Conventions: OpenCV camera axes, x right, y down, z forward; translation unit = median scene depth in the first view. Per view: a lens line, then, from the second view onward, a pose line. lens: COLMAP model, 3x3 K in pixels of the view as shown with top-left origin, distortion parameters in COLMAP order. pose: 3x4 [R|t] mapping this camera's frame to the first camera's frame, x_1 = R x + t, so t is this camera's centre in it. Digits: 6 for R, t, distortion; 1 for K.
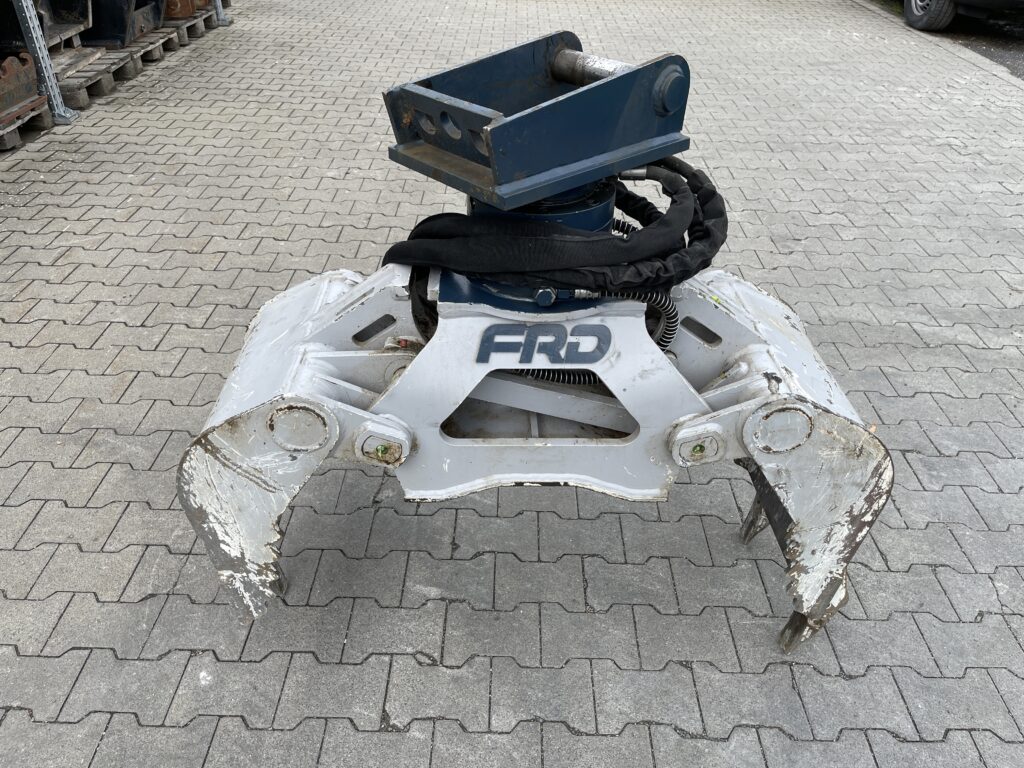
lens RADIAL K [[778.2, 0, 514.1], [0, 778.2, 379.5], [0, 0, 1]] dist [0.043557, -0.043832]
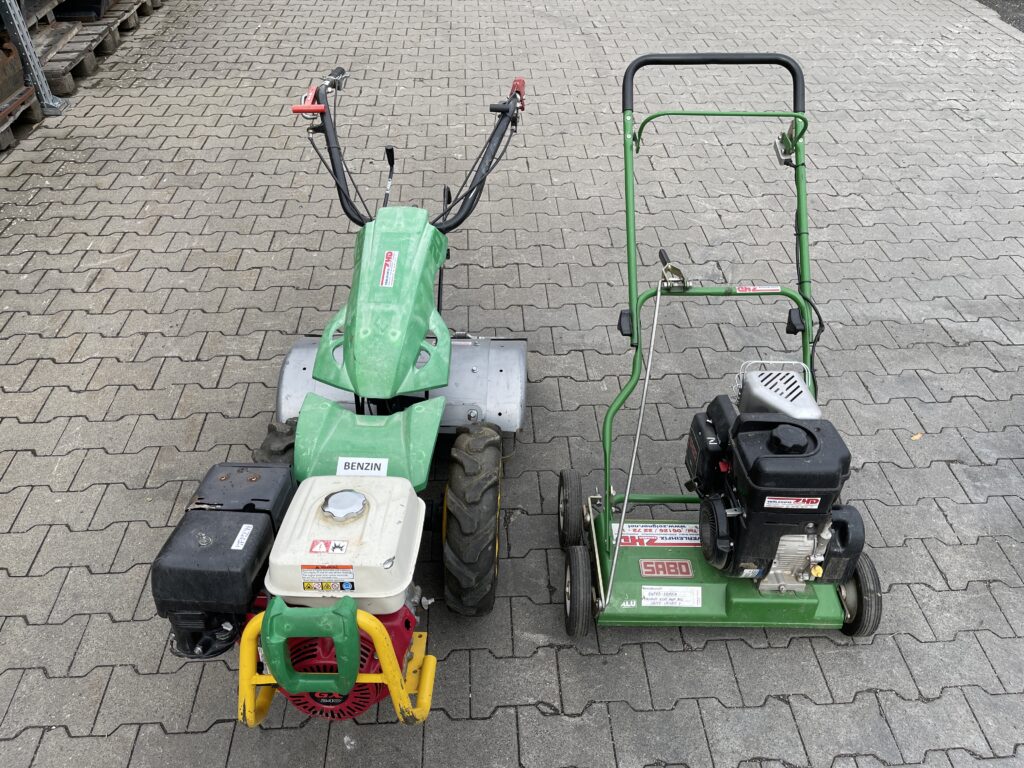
lens RADIAL K [[778.2, 0, 513.2], [0, 778.2, 377.2], [0, 0, 1]] dist [0.043557, -0.043832]
pose [[0.997822, -0.045282, 0.047973, -0.165998], [0.040106, 0.993786, 0.103835, -0.185936], [-0.052377, -0.101685, 0.993437, -0.026018]]
